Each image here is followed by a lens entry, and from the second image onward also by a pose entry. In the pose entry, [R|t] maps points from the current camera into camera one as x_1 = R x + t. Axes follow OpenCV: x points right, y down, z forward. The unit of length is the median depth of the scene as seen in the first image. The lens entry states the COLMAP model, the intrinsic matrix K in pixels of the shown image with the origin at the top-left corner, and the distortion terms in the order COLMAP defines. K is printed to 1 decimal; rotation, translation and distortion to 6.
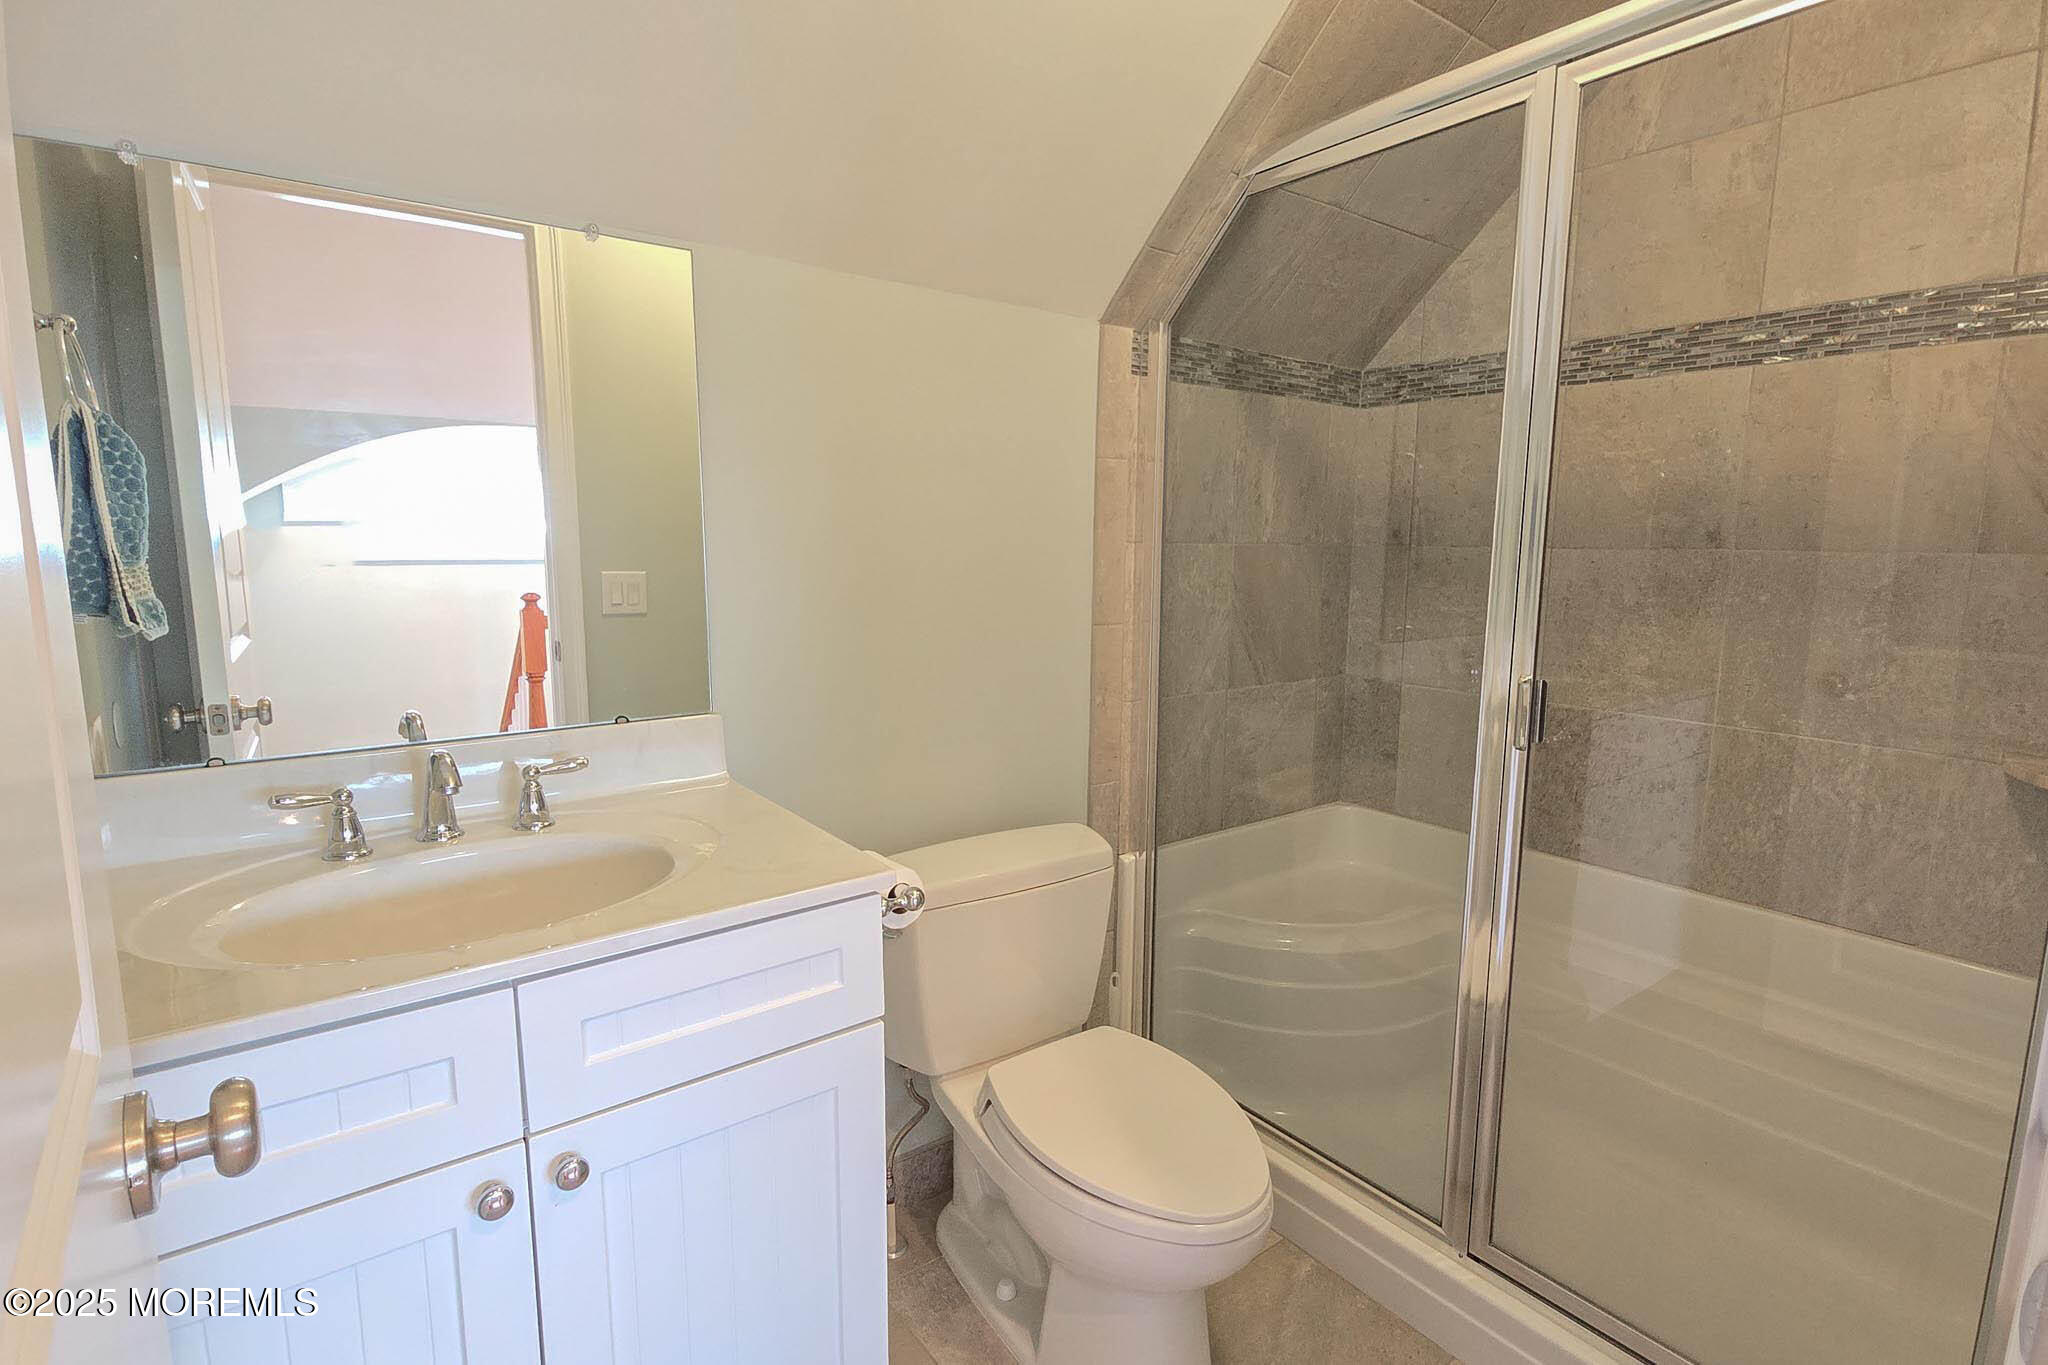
lens RADIAL K [[1017.2, 0, 1047.6], [0, 1017.2, 684.4], [0, 0, 1]] dist [0.000383, -0.000794]
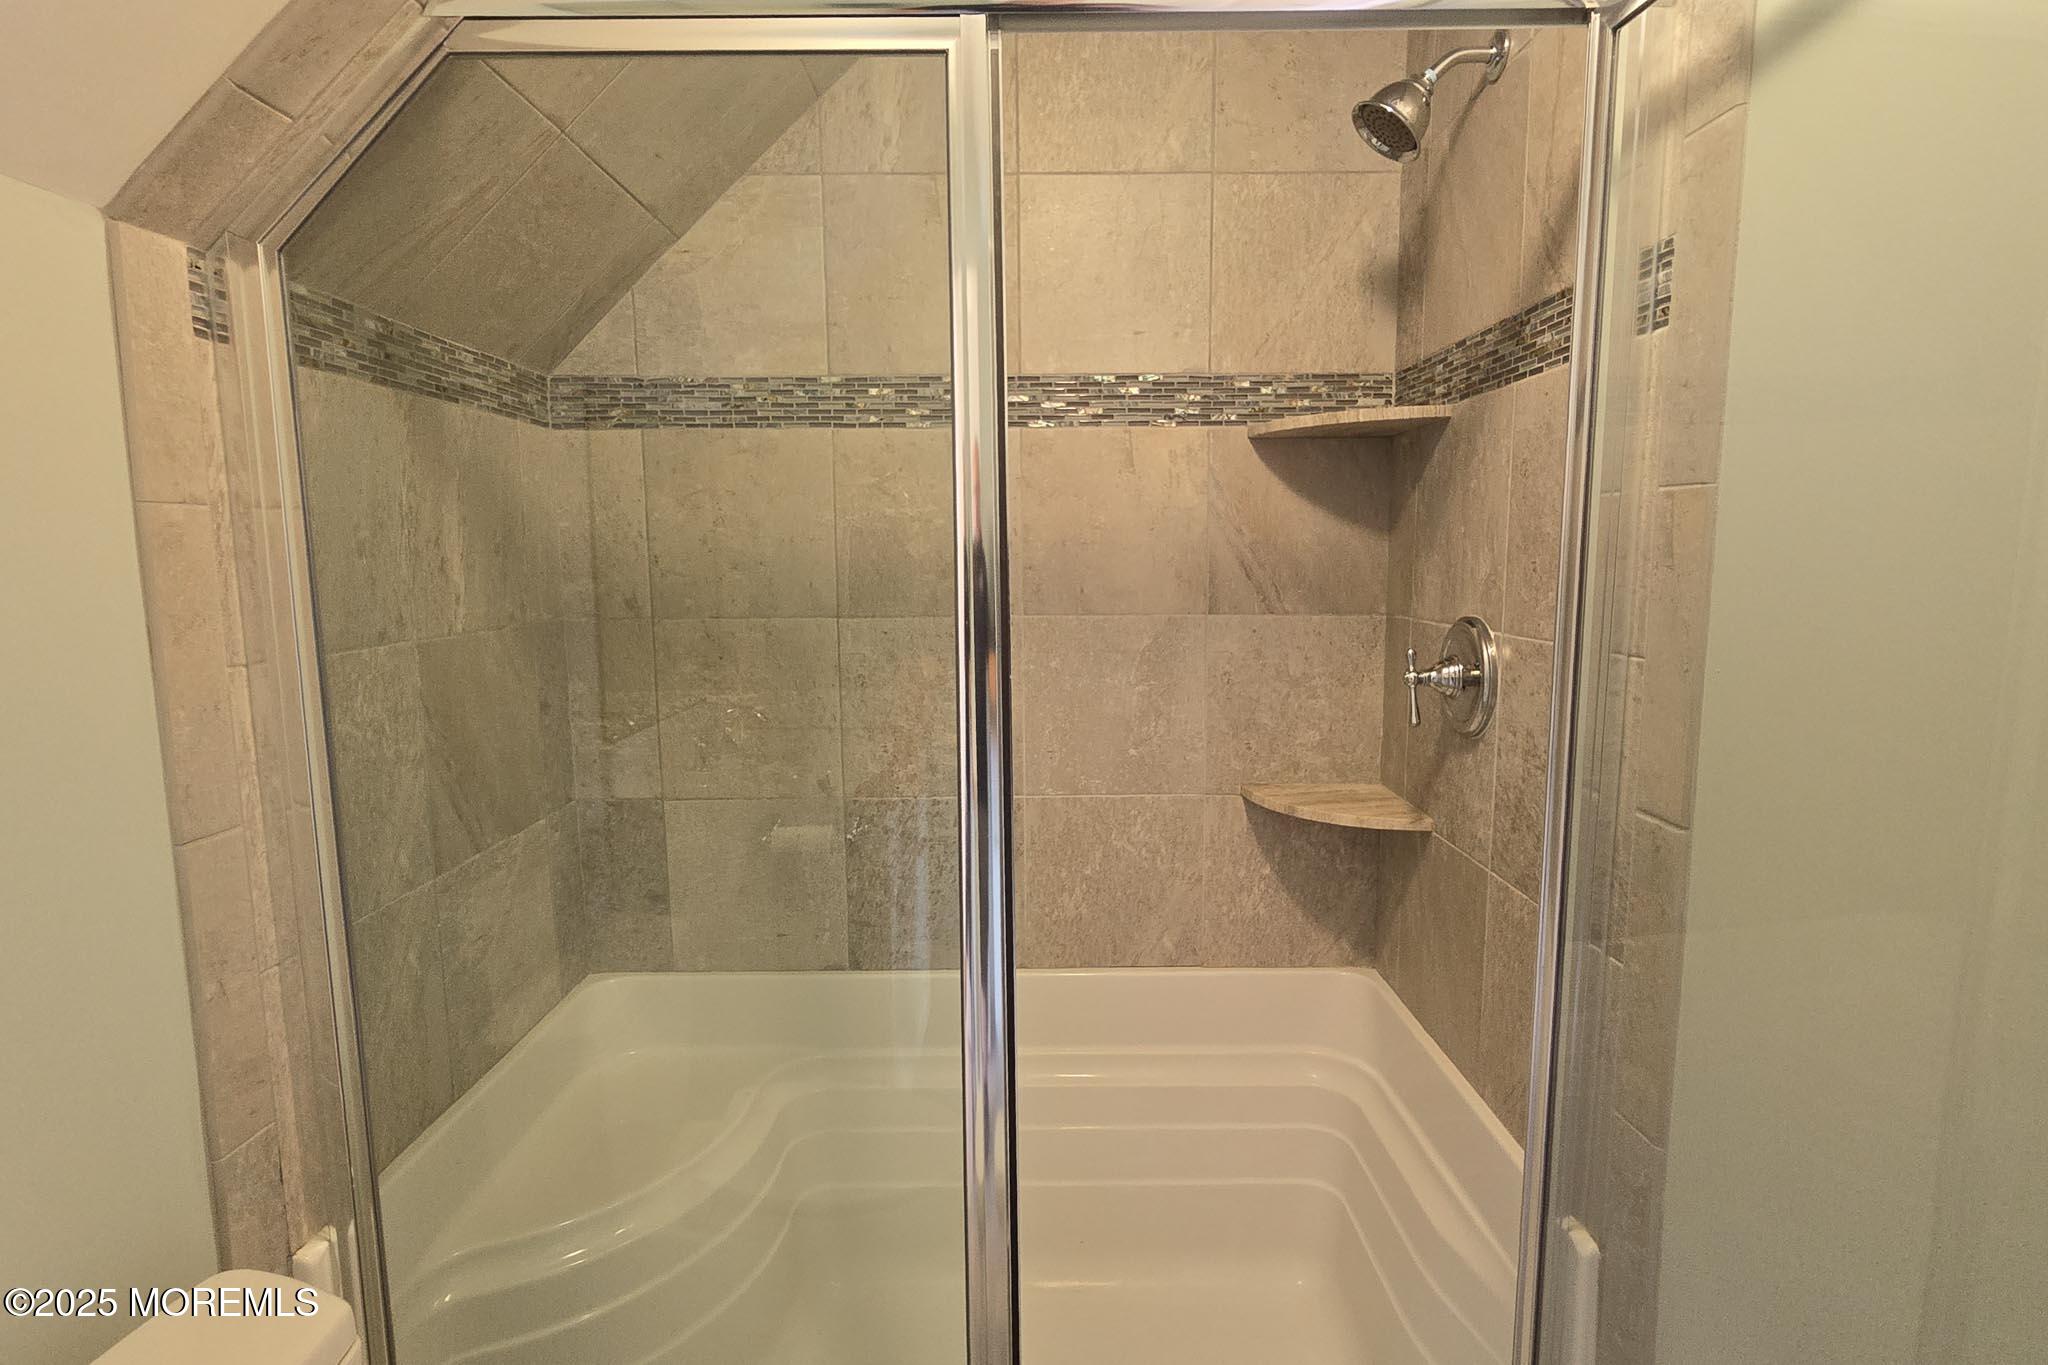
lens RADIAL K [[1017.2, 0, 1047.6], [0, 1017.2, 684.4], [0, 0, 1]] dist [0.000383, -0.000794]
pose [[0.603541, -0.115528, 0.788918, -0.077022], [0.122317, 0.991150, 0.051568, -0.107462], [-0.787894, 0.065375, 0.612331, 0.367340]]
